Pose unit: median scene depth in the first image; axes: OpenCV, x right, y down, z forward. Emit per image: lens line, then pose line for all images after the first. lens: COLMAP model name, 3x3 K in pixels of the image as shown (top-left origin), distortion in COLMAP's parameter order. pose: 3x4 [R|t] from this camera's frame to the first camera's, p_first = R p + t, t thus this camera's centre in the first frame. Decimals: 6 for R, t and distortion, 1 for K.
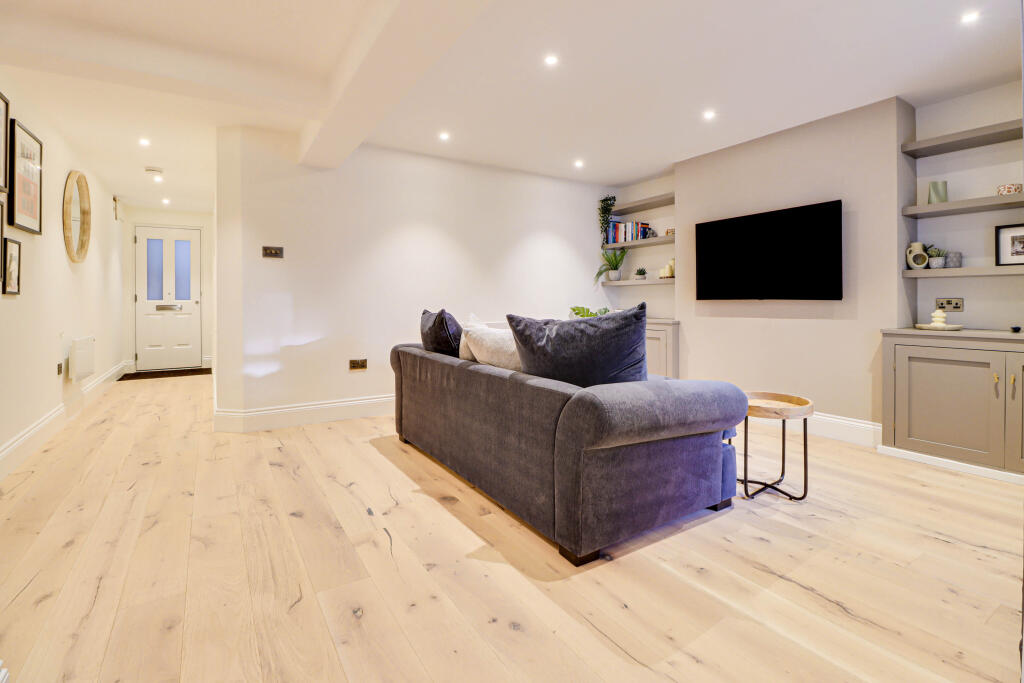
lens RADIAL K [[484.4, 0, 519.1], [0, 484.4, 299.3], [0, 0, 1]] dist [-0.011374, -0.000677]
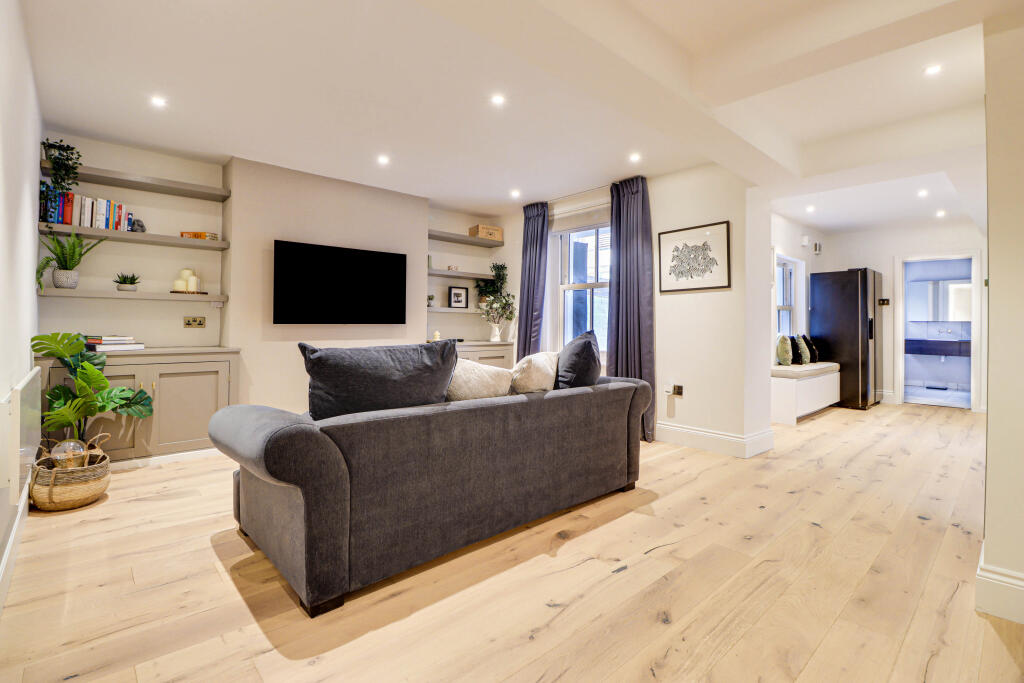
lens RADIAL K [[476.4, 0, 514.4], [0, 476.4, 319.9], [0, 0, 1]] dist [-0.012655, -0.000243]
pose [[-0.175702, 0.007533, 0.984414, -1.093437], [-0.017599, 0.999787, -0.010792, -0.005384], [-0.984286, -0.019221, -0.175532, 1.301411]]
